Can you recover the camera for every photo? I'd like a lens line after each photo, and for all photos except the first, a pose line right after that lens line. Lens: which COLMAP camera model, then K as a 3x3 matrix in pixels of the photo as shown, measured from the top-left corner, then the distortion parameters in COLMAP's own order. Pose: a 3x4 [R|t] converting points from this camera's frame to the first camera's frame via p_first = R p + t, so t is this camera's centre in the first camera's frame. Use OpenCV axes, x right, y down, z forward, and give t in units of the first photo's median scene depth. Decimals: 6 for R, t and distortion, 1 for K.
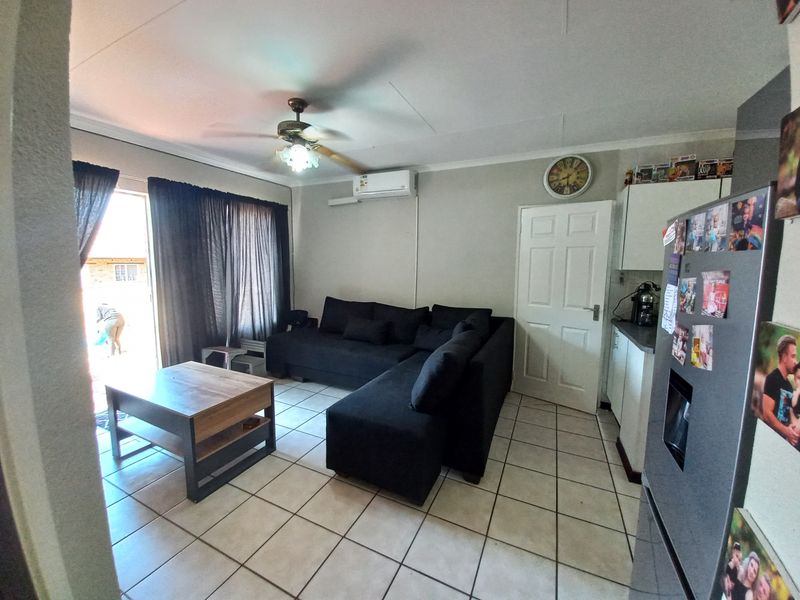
lens RADIAL K [[316.6, 0, 402.6], [0, 316.6, 296.7], [0, 0, 1]] dist [0.001133, -0.005100]
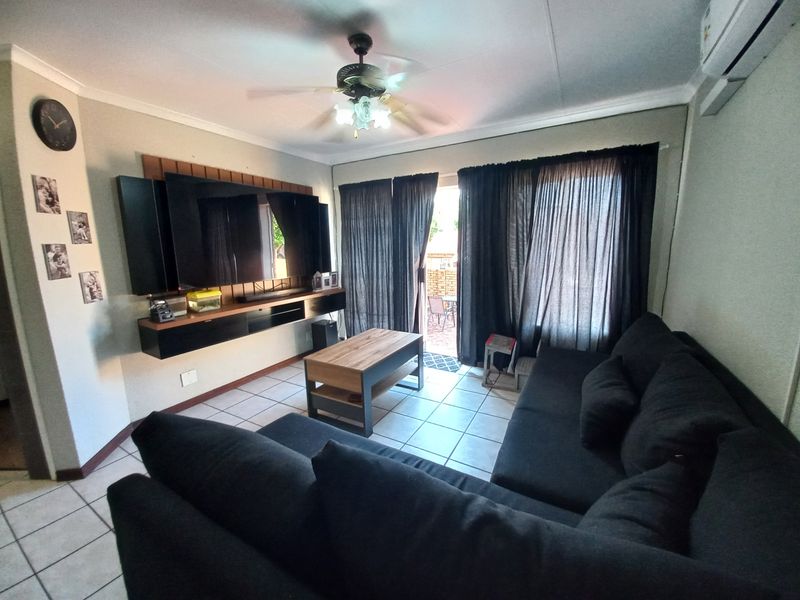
lens RADIAL K [[316.6, 0, 400.3], [0, 316.6, 295.4], [0, 0, 1]] dist [0.001133, -0.005100]
pose [[-0.065862, 0.152592, -0.986092, 0.404464], [-0.093720, 0.982923, 0.158362, -0.100655], [0.993418, 0.102847, -0.050436, 0.918824]]
